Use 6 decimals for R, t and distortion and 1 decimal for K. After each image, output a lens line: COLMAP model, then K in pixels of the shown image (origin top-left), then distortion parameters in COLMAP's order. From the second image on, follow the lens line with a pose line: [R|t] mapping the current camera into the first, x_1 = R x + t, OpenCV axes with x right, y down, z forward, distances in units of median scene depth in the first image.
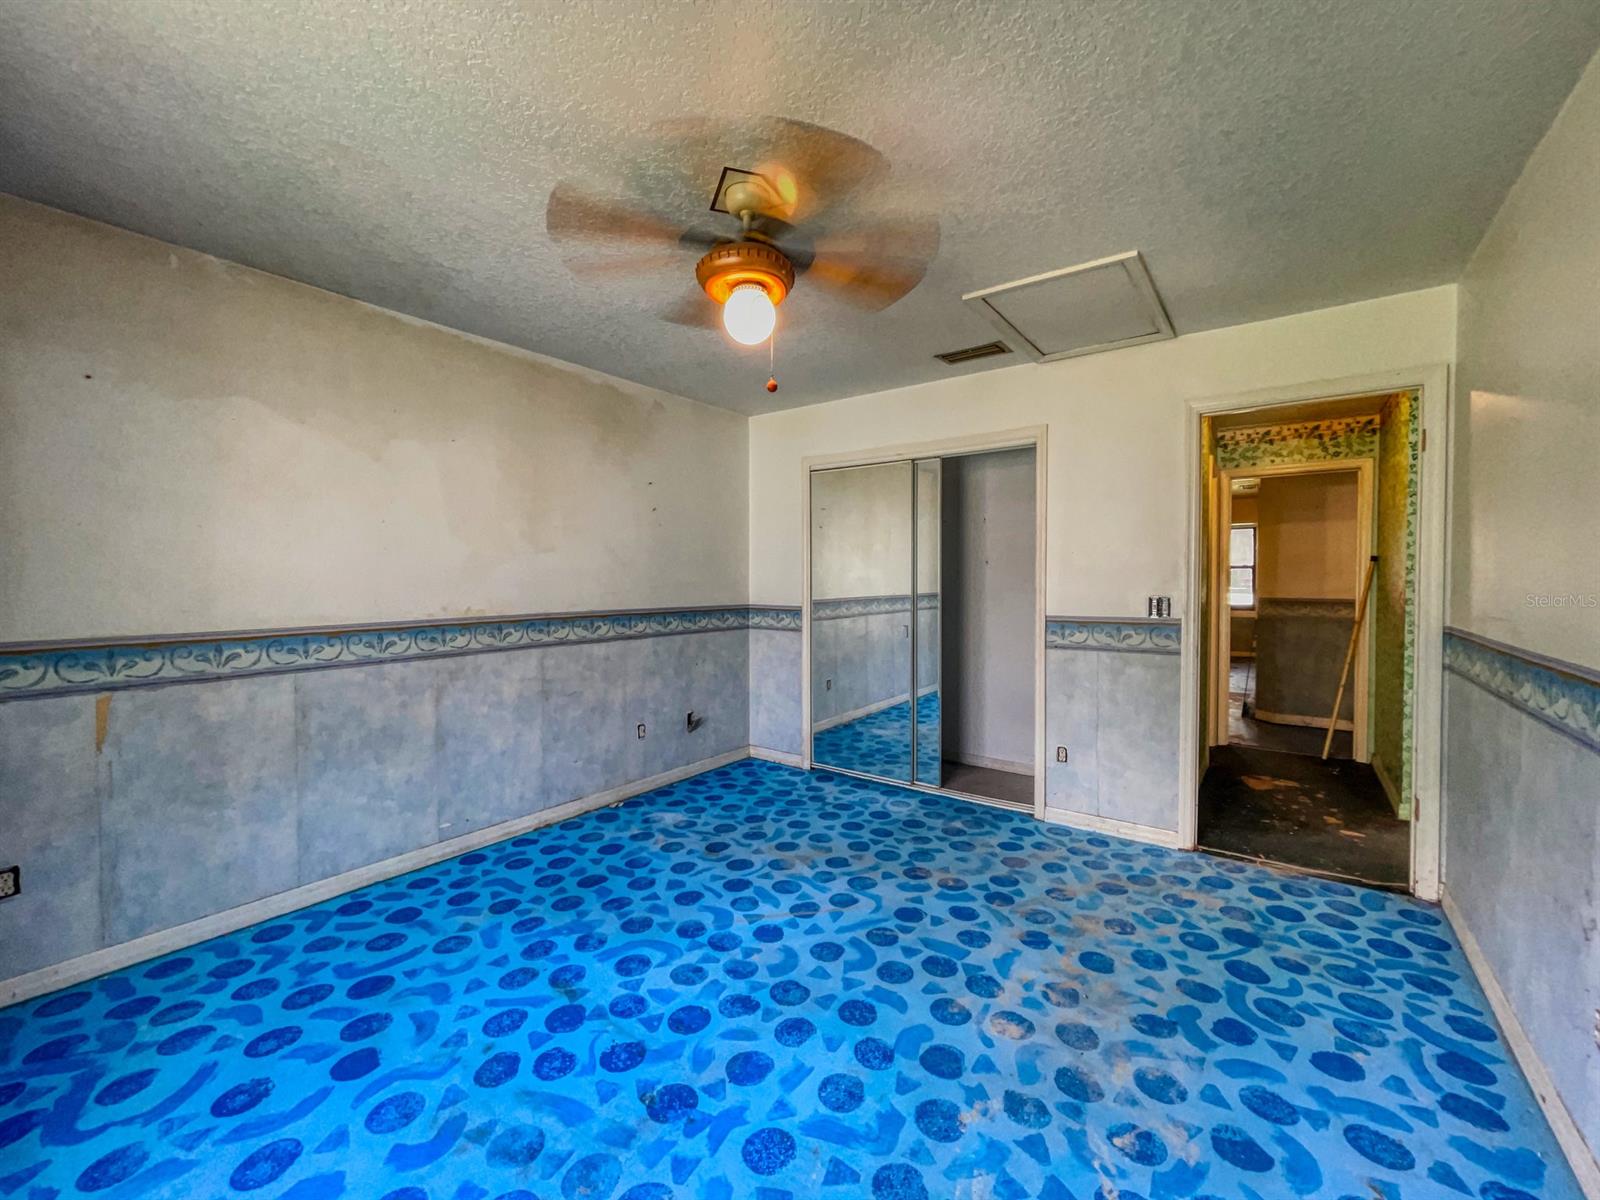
lens RADIAL K [[655.6, 0, 800.5], [0, 655.6, 585.3], [0, 0, 1]] dist [-0.000191, -0.000078]
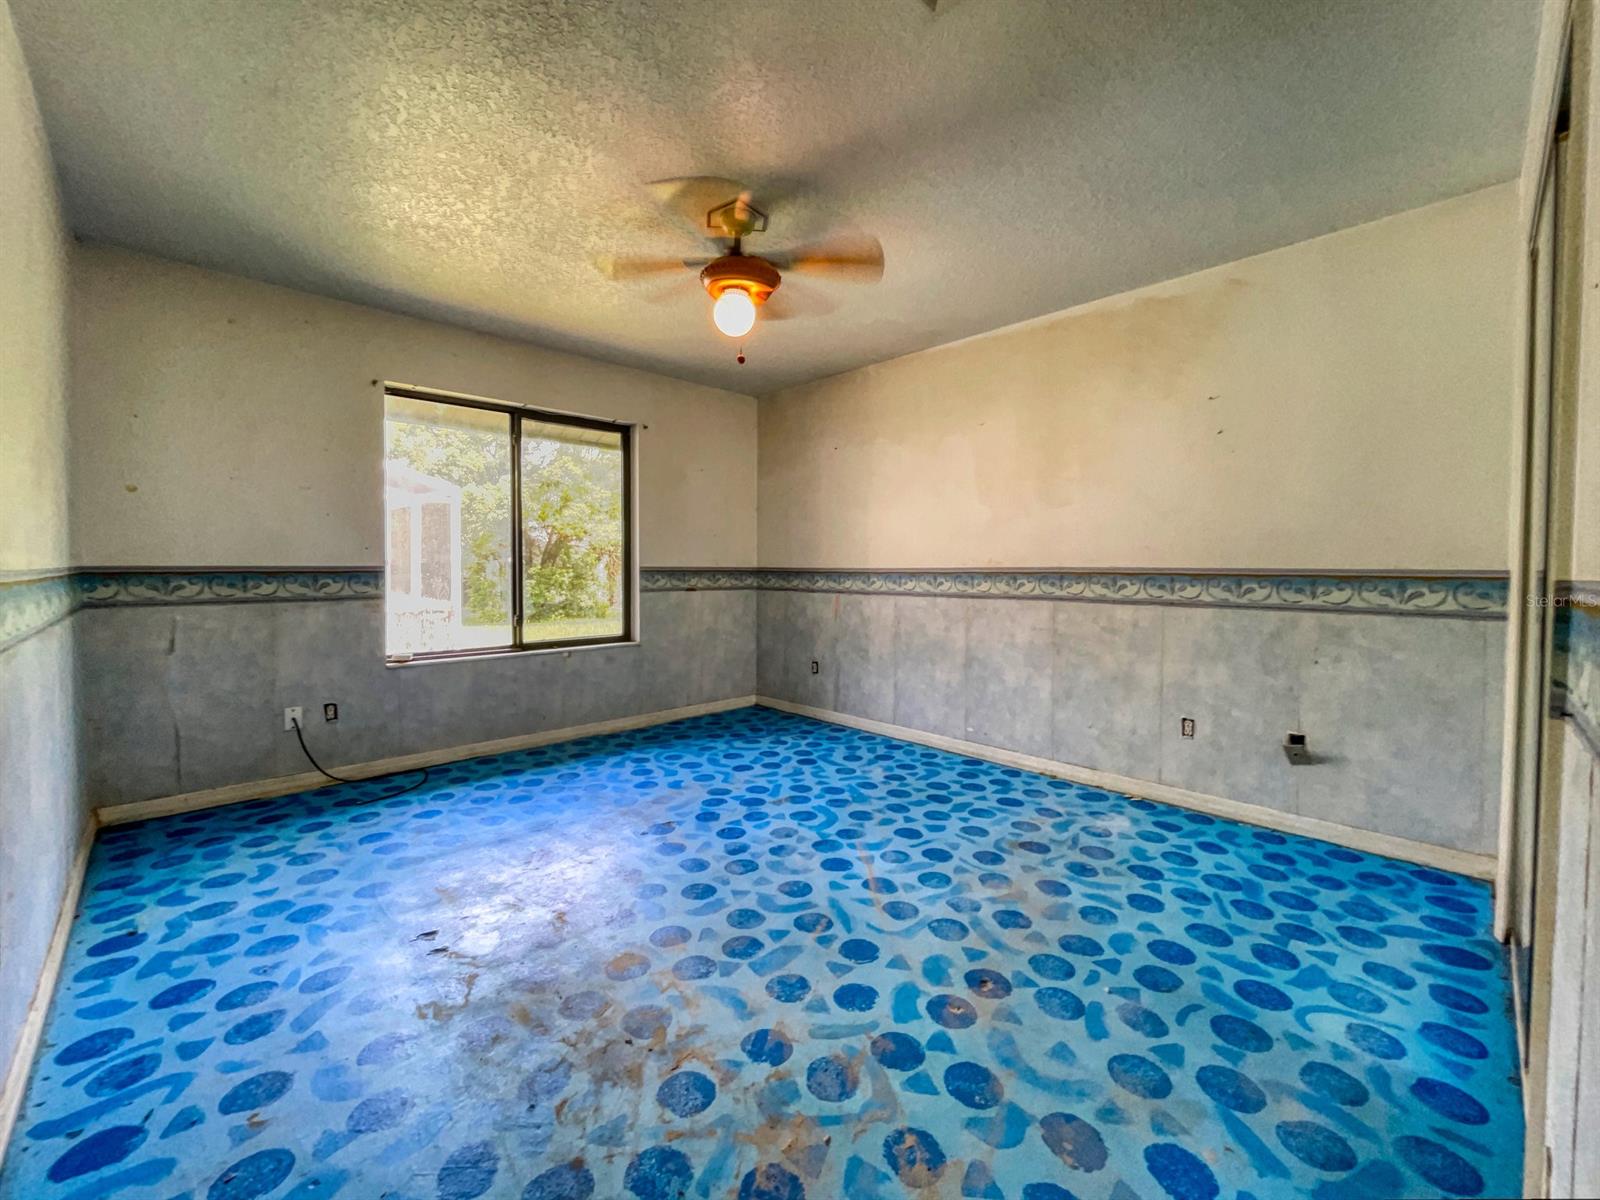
lens RADIAL K [[655.6, 0, 800.5], [0, 655.6, 585.3], [0, 0, 1]] dist [-0.000191, -0.000078]
pose [[-0.170844, 0.027117, -0.984925, 0.806295], [-0.016382, 0.999405, 0.030357, 0.055275], [0.985162, 0.021322, -0.170298, 0.935373]]
